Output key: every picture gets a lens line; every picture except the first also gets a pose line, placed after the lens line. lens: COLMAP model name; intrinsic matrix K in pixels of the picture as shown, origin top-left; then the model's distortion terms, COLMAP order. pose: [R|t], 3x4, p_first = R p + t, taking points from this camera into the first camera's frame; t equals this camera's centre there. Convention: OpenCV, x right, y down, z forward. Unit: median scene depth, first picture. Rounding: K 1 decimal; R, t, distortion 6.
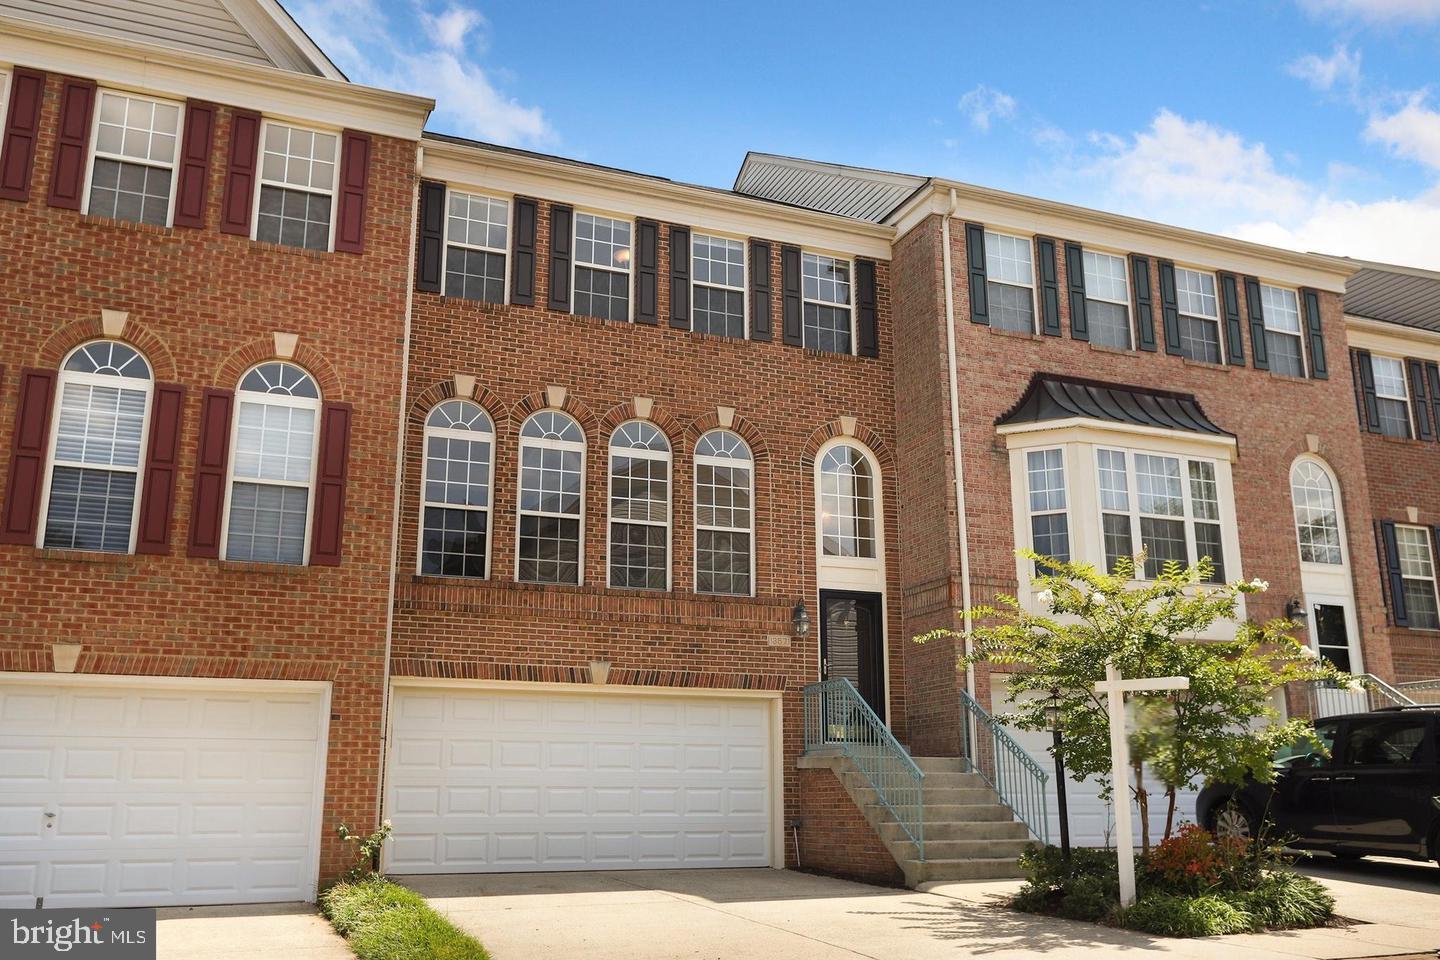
lens RADIAL K [[1277.8, 0, 615.1], [0, 1277.8, 493.3], [0, 0, 1]] dist [-0.005989, 0.010763]
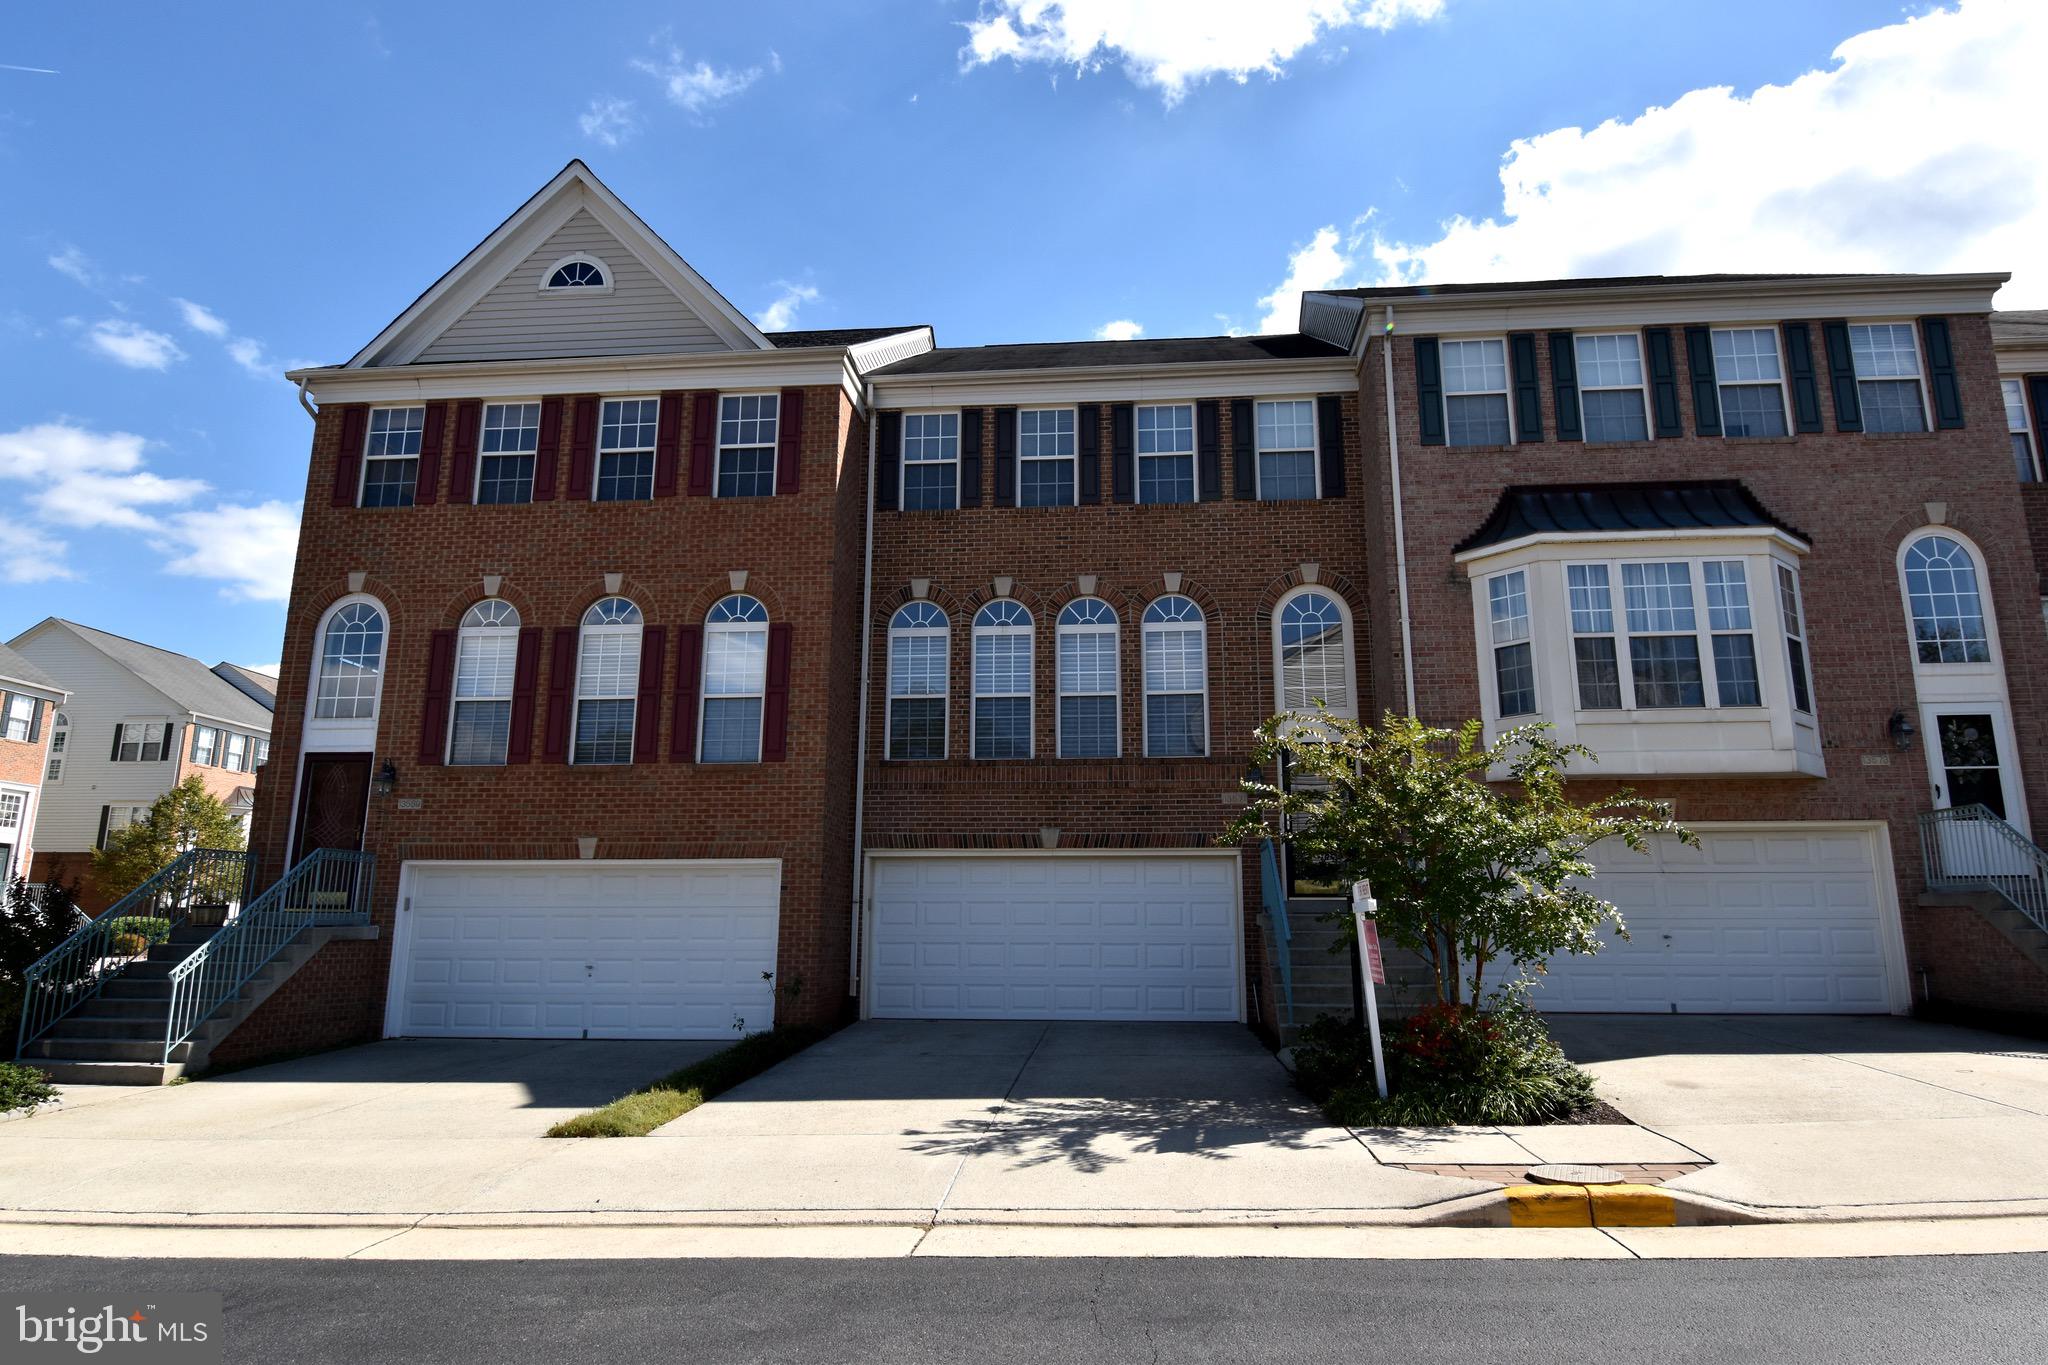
lens RADIAL K [[1210.9, 0, 1048.1], [0, 1210.9, 680.2], [0, 0, 1]] dist [0.007349, -0.017177]
pose [[0.891075, -0.090650, -0.444712, 0.434314], [0.107142, 0.994171, 0.012030, -0.004477], [0.441029, -0.058367, 0.895593, 0.086164]]
